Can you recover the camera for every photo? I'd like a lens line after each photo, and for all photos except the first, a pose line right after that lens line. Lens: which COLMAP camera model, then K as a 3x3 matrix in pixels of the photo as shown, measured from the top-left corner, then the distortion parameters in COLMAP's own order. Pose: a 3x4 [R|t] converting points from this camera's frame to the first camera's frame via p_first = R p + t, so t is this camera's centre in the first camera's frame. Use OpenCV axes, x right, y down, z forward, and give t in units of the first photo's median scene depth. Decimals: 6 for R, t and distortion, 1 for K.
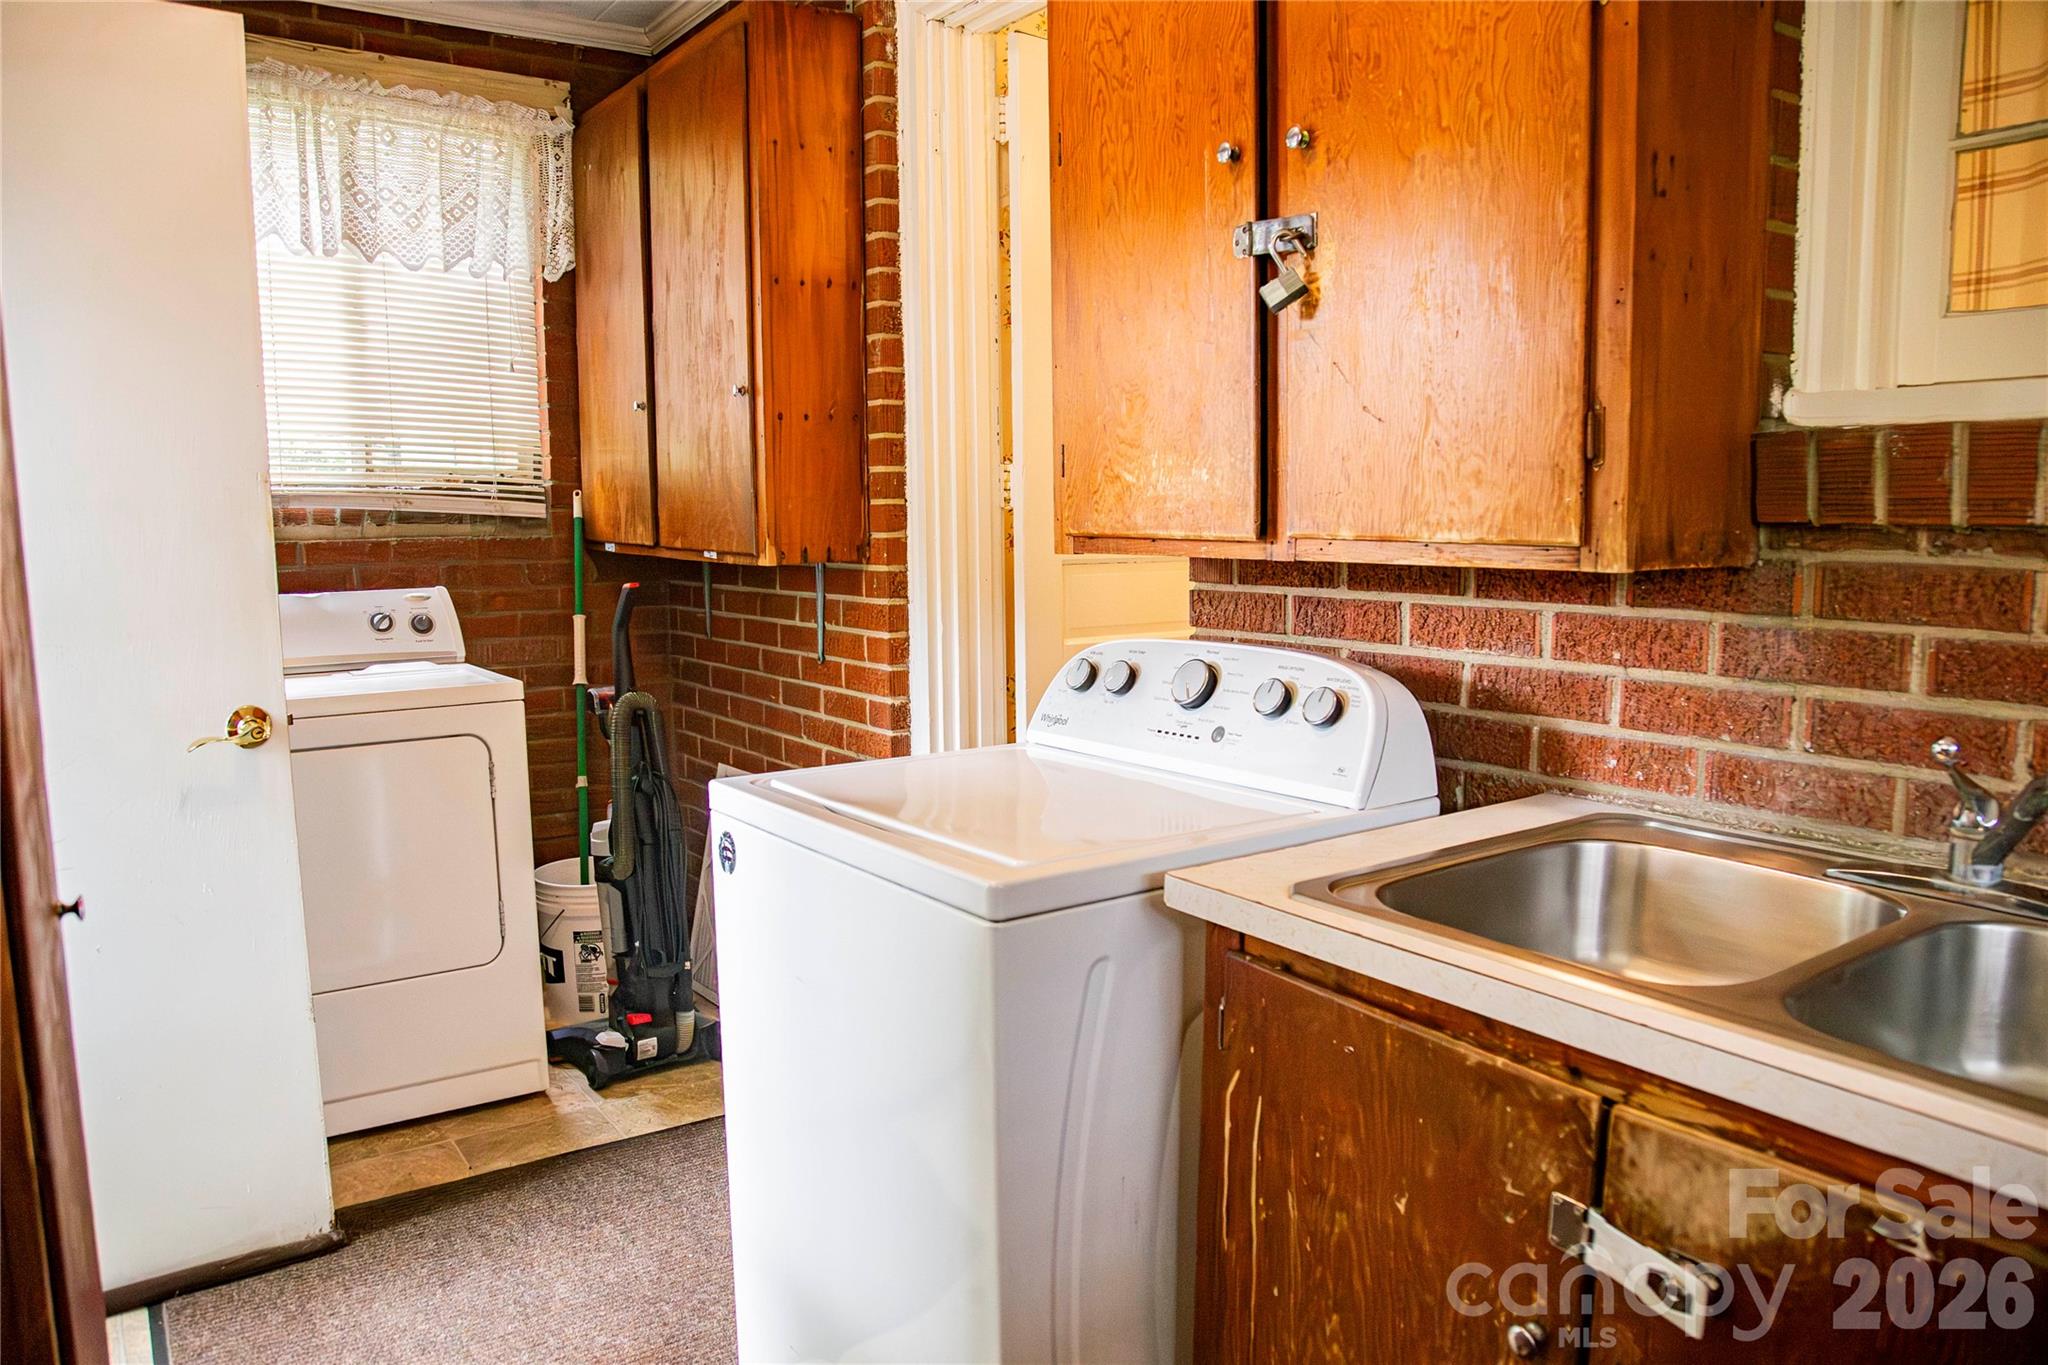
lens RADIAL K [[1416.4, 0, 1024.0], [0, 1416.4, 682.5], [0, 0, 1]] dist [-0.064304, -0.000815]
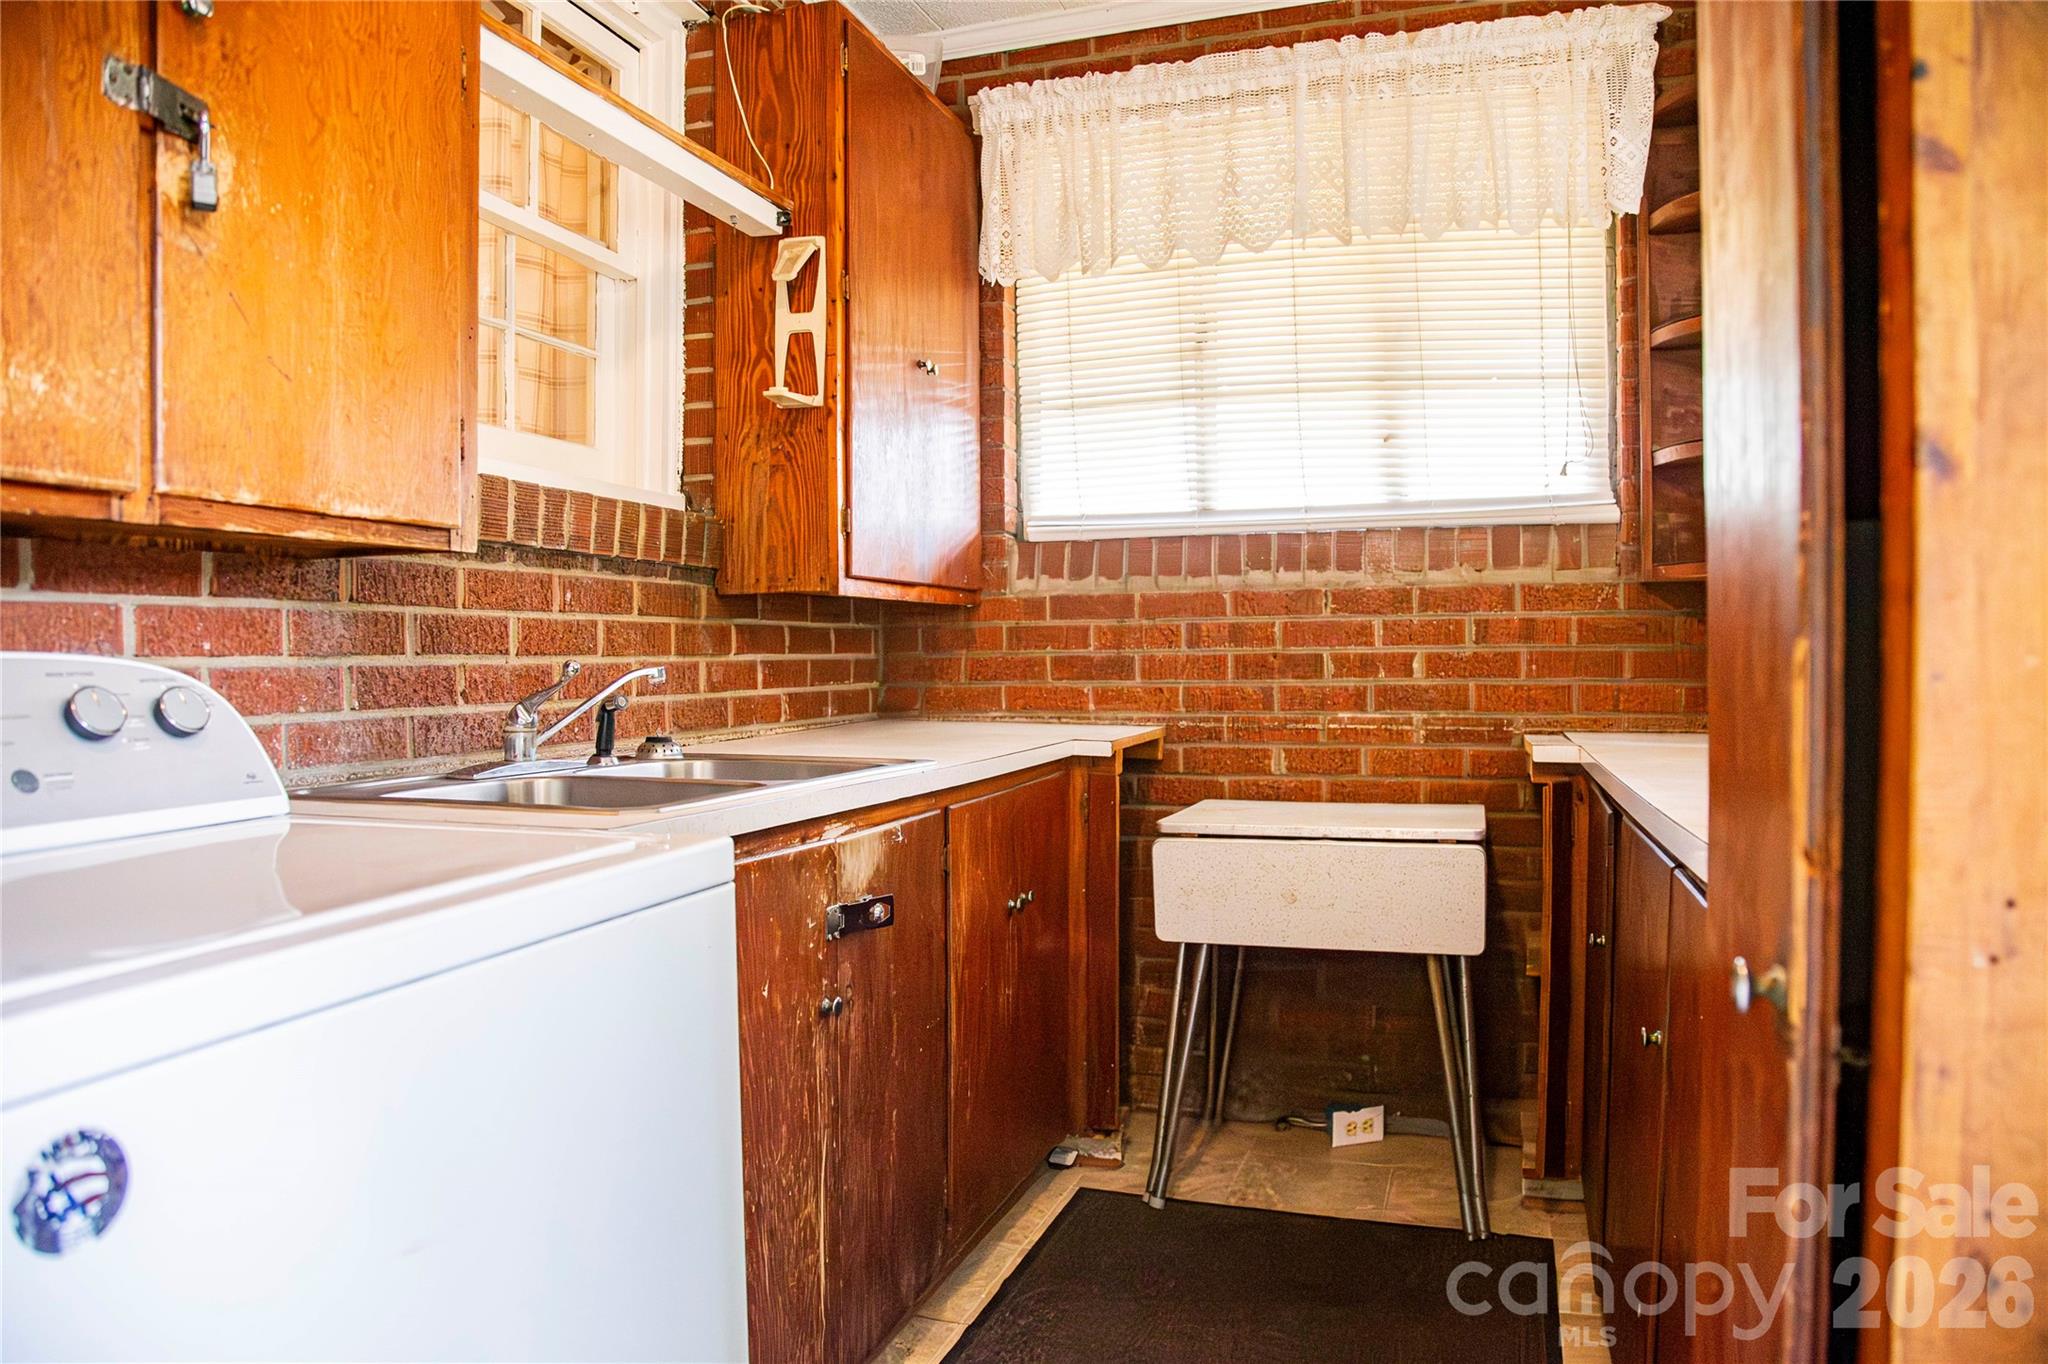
lens RADIAL K [[1416.4, 0, 1024.0], [0, 1416.4, 682.0], [0, 0, 1]] dist [-0.064304, -0.000815]
pose [[-0.589701, -0.005065, 0.807606, -0.793656], [0.108015, 0.990502, 0.085082, -0.016517], [-0.800366, 0.137406, -0.583553, 1.235361]]
